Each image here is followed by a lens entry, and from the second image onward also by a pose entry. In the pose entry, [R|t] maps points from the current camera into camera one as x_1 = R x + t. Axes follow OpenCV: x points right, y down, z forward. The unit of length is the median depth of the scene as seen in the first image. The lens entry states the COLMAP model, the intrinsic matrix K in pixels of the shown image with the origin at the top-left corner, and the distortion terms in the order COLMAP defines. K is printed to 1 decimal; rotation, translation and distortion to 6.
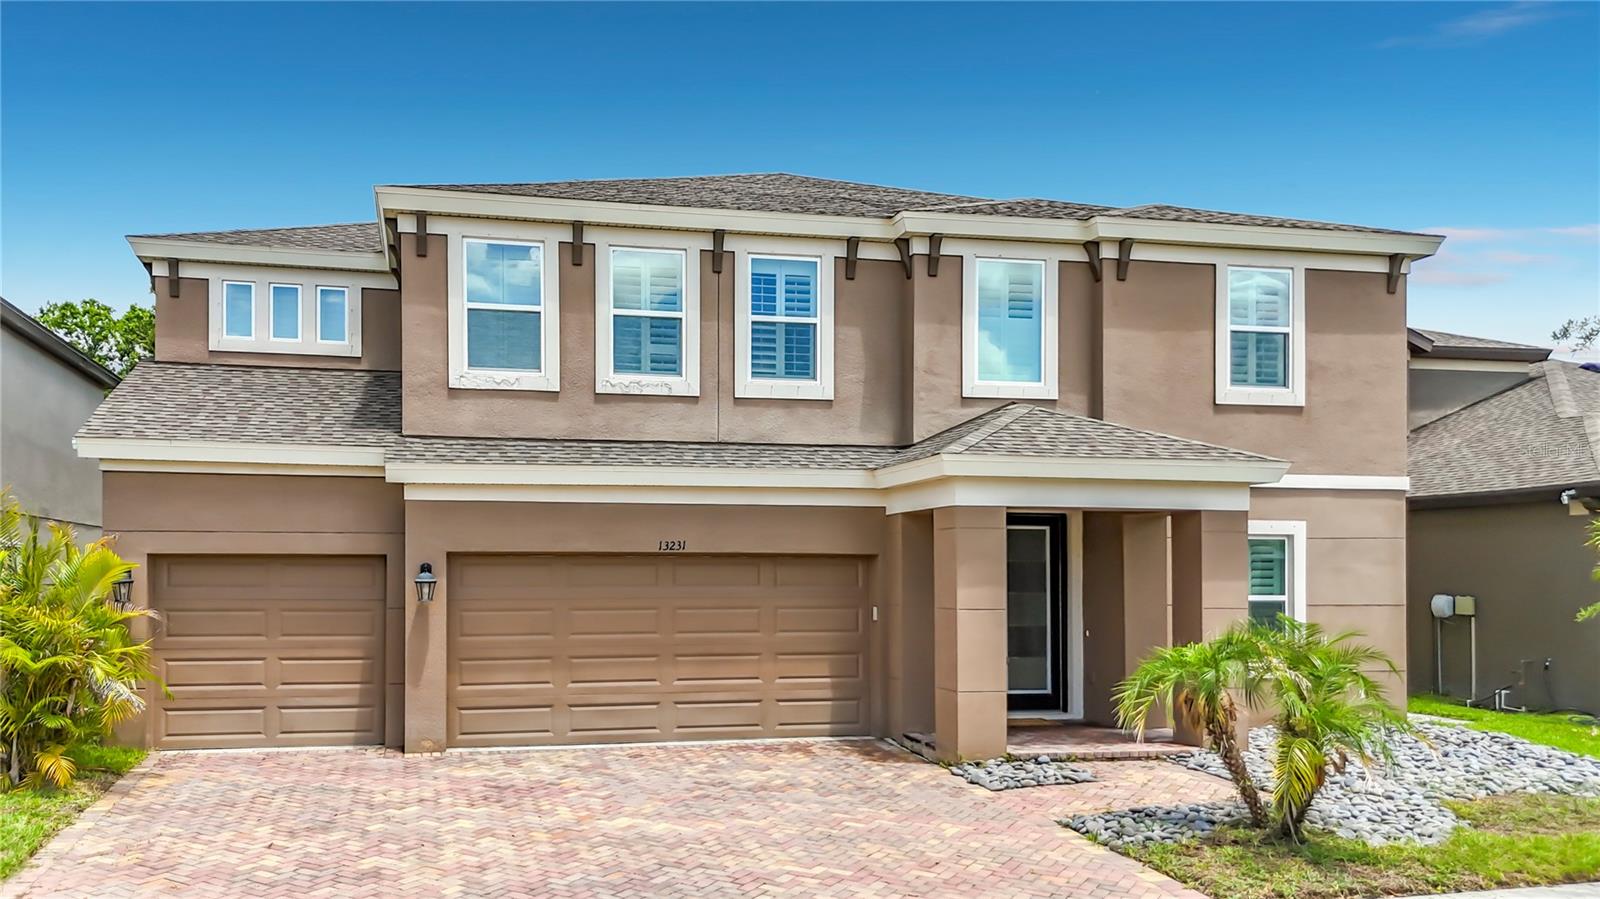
lens RADIAL K [[1214.1, 0, 675.0], [0, 1214.1, 573.1], [0, 0, 1]] dist [0.029934, -0.002176]
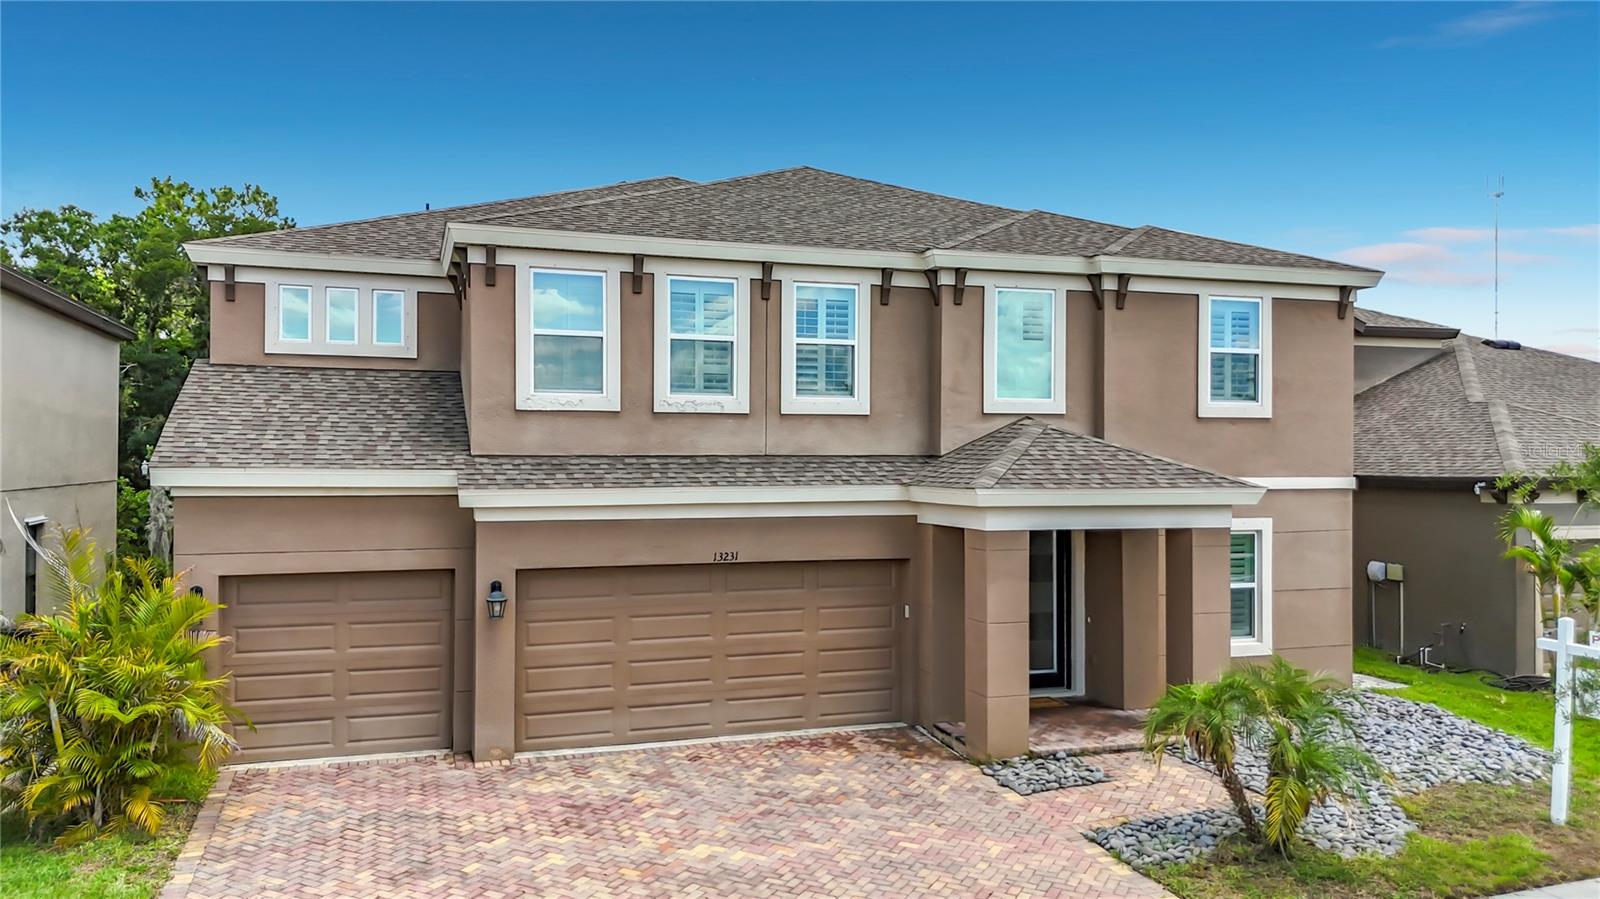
lens RADIAL K [[1178.7, 0, 800.0], [0, 1178.7, 449.5], [0, 0, 1]] dist [0.033343, 0.002108]
pose [[0.992333, 0.004081, 0.123523, -0.066197], [-0.004209, 0.999991, 0.000777, -0.117684], [-0.123519, -0.001291, 0.992341, -0.050025]]
